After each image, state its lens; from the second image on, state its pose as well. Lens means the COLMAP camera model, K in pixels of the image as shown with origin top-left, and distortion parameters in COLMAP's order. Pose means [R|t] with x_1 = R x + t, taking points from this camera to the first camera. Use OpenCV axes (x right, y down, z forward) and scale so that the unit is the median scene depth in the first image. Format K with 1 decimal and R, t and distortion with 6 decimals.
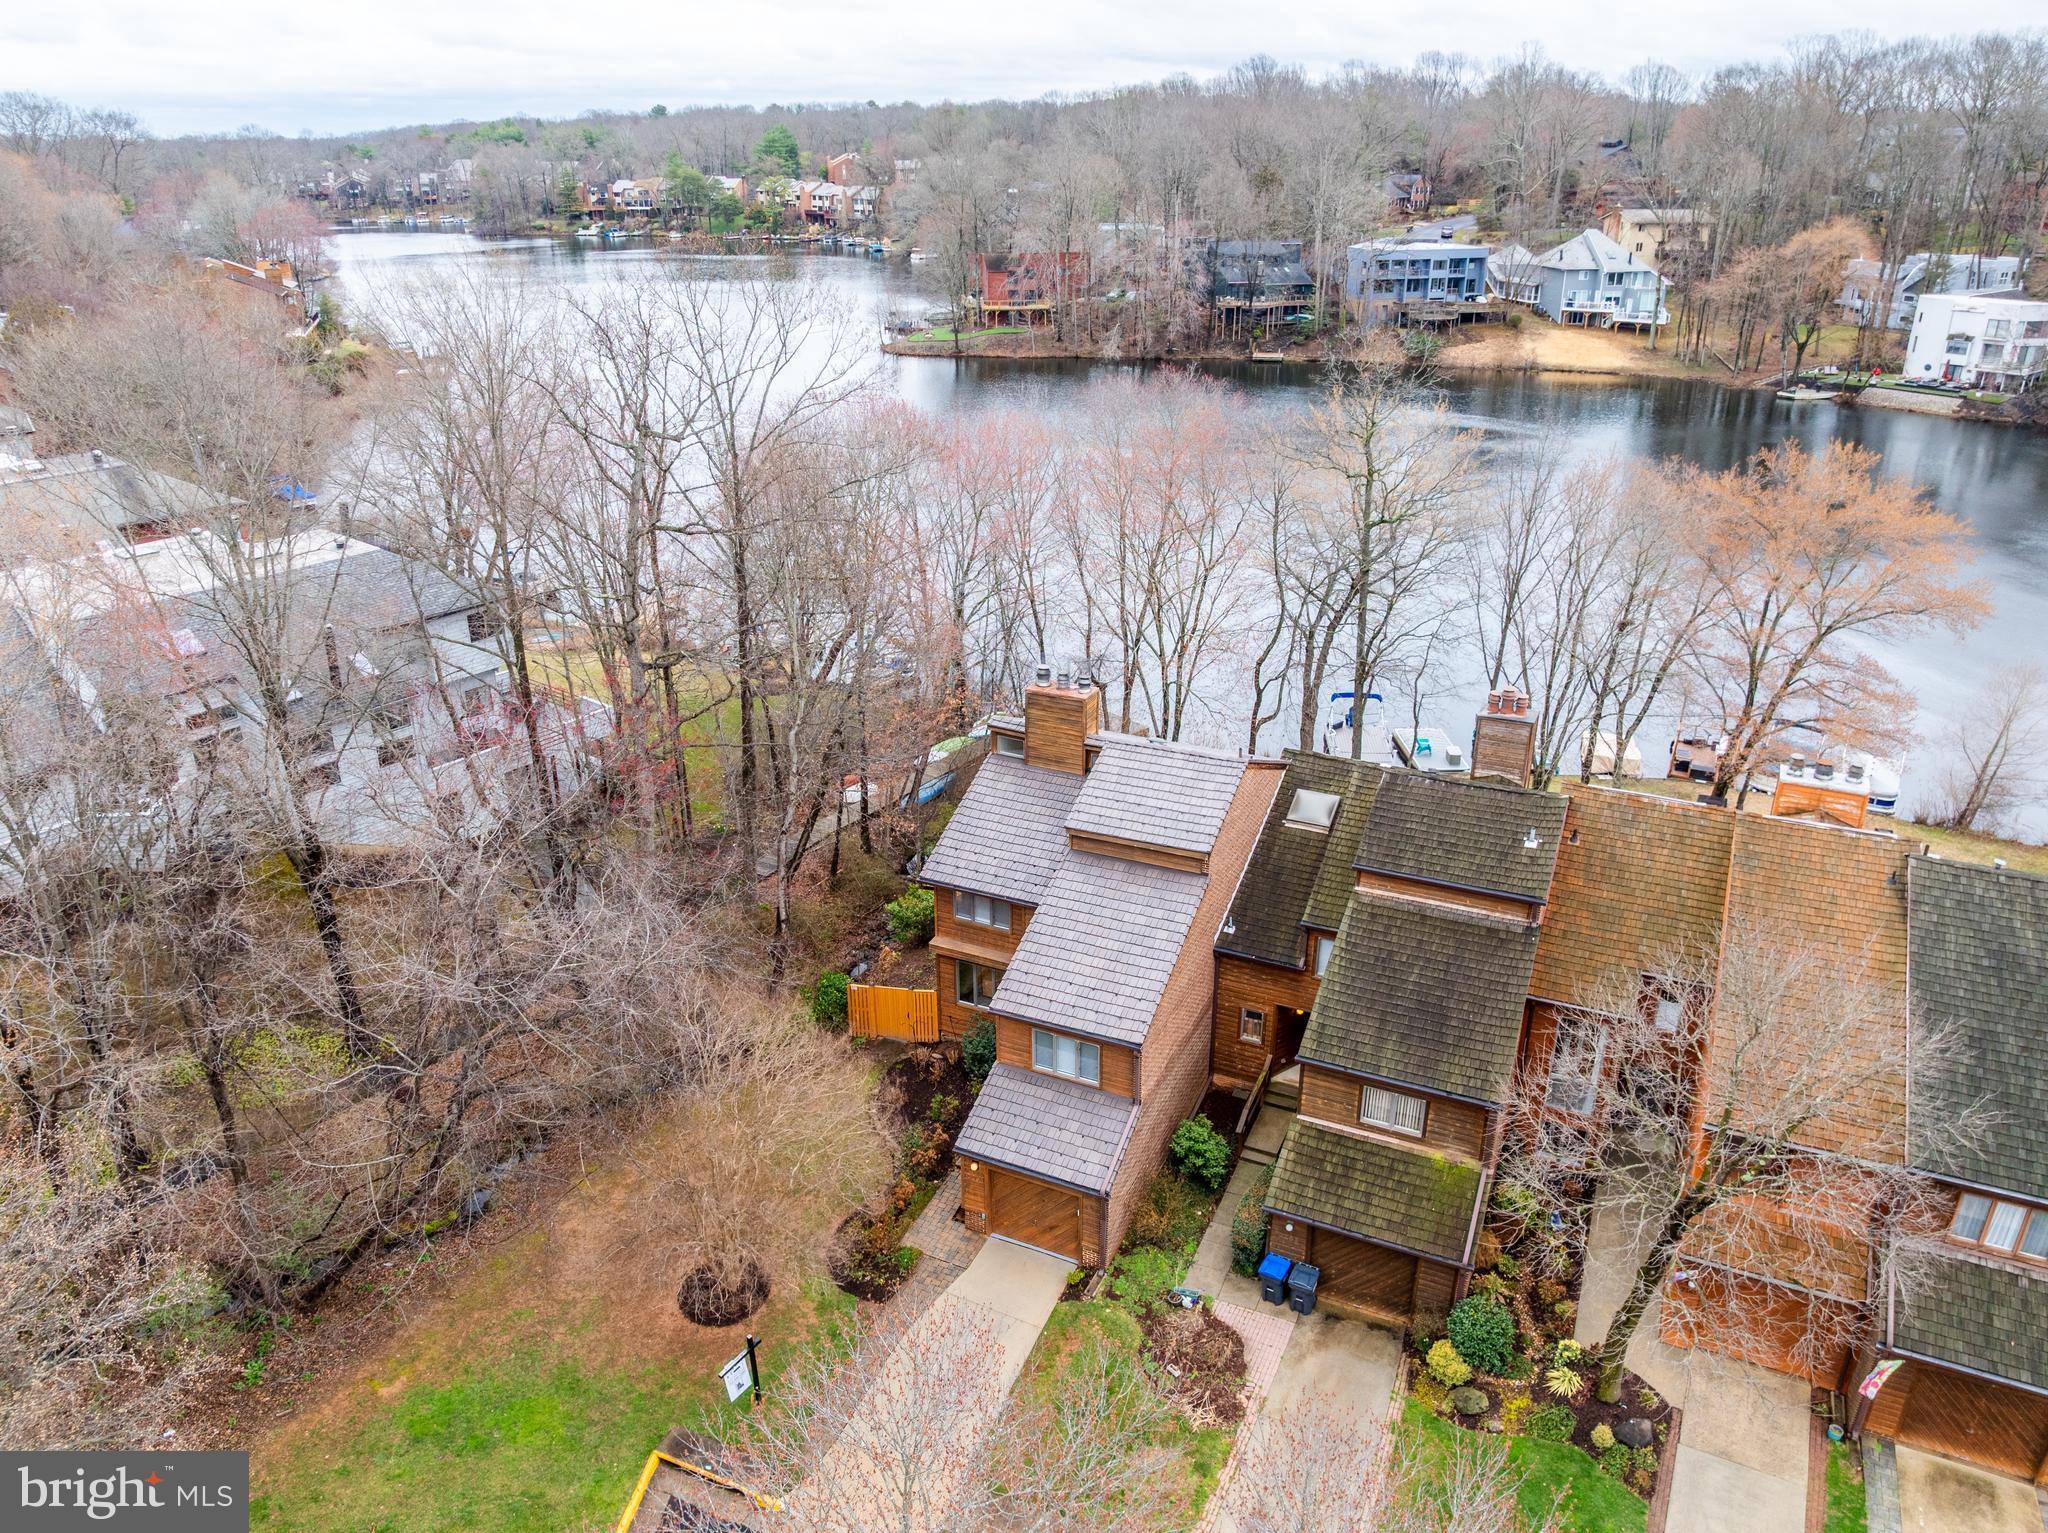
lens RADIAL K [[1444.9, 0, 1024.0], [0, 1444.9, 766.5], [0, 0, 1]] dist [-0.040806, 0.000447]
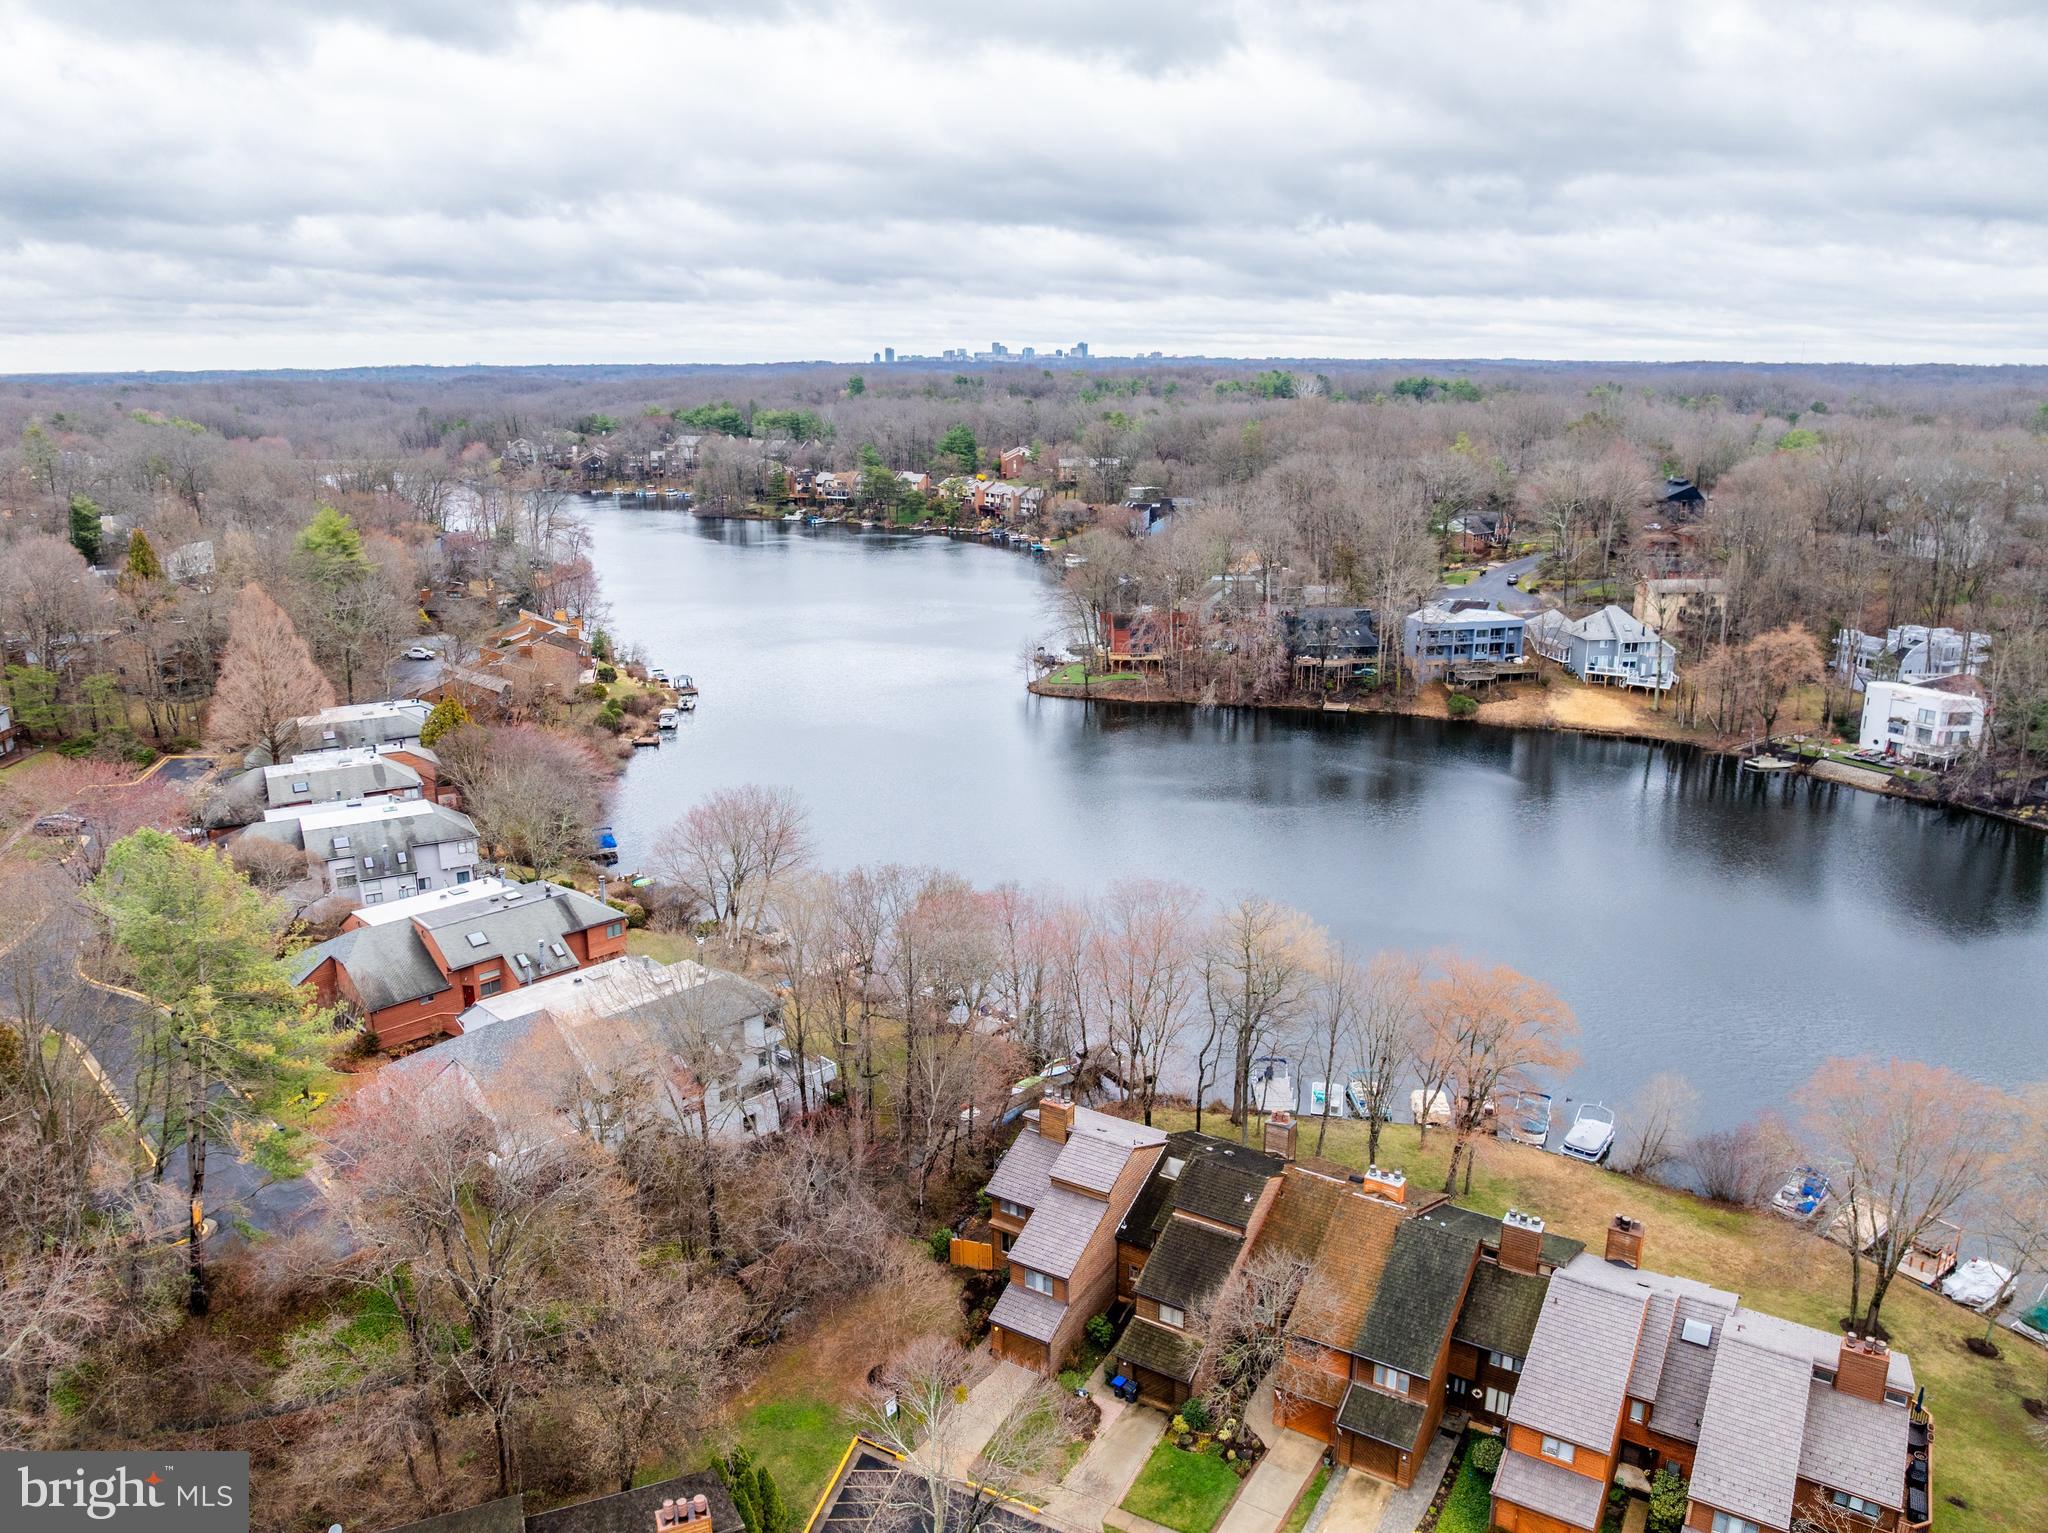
lens RADIAL K [[1439.3, 0, 1025.6], [0, 1439.3, 774.3], [0, 0, 1]] dist [-0.017353, -0.049436]
pose [[0.993492, 0.031973, -0.109324, 0.041776], [-0.046307, 0.990272, -0.131210, -0.053714], [0.104065, 0.135419, 0.985308, -0.245281]]
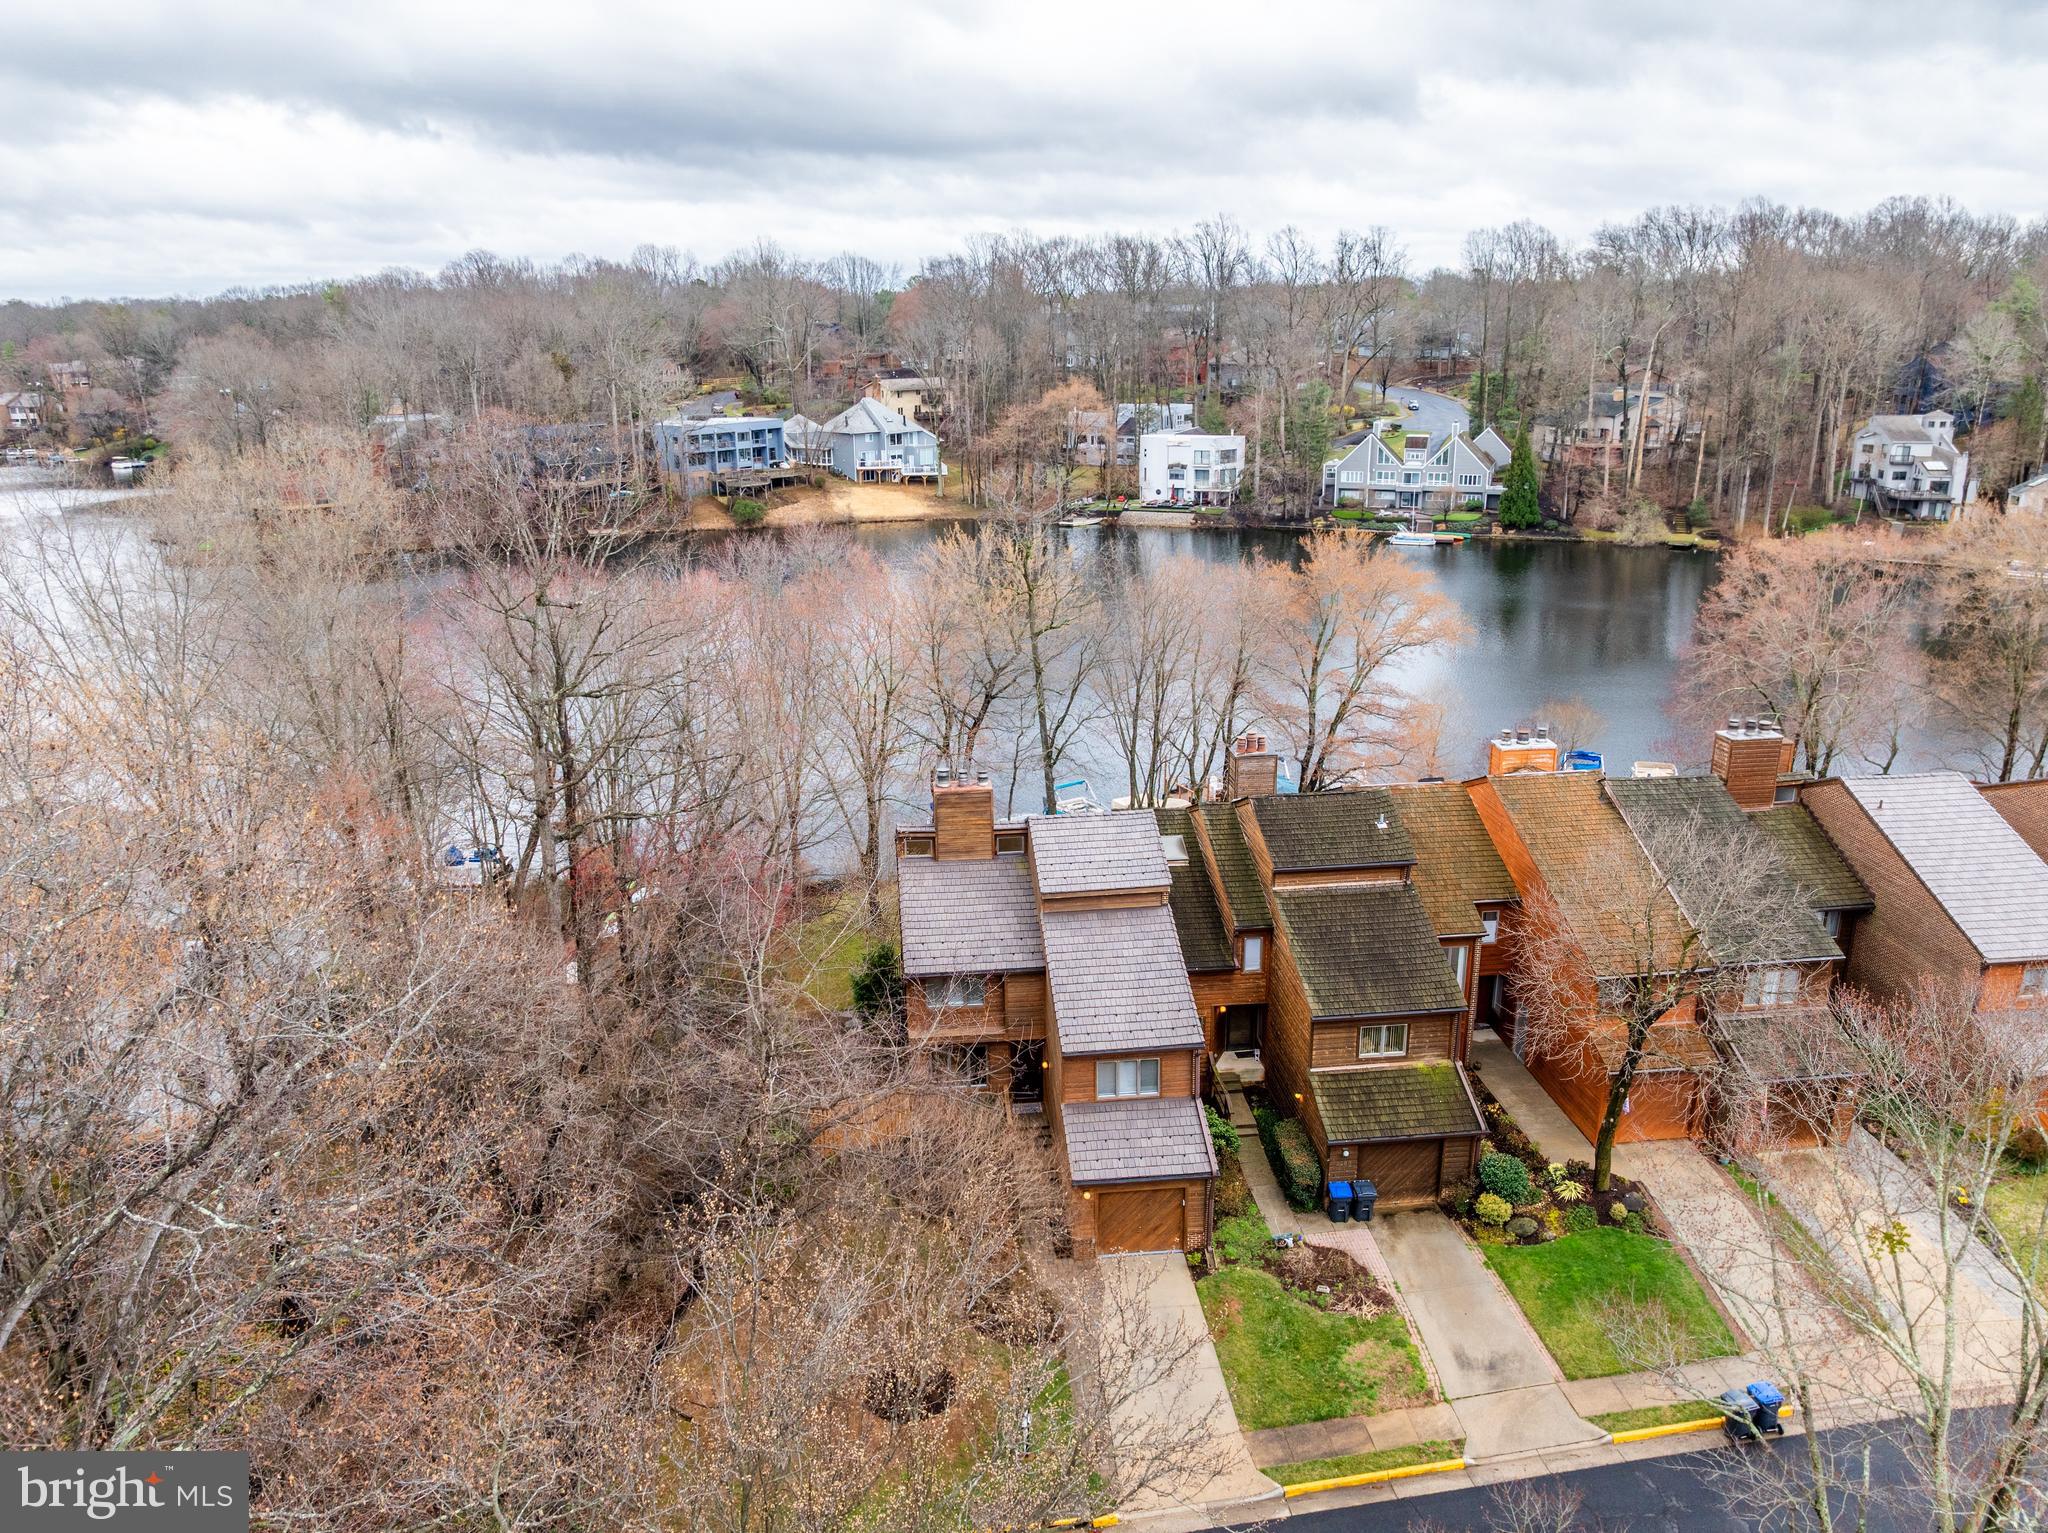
lens RADIAL K [[1447.6, 0, 1024.2], [0, 1447.6, 761.1], [0, 0, 1]] dist [-0.039058, -0.008734]
pose [[0.857564, -0.155996, 0.490153, -0.101938], [0.214113, 0.974683, -0.064407, 0.002104], [-0.467697, 0.160181, 0.869254, -0.000189]]
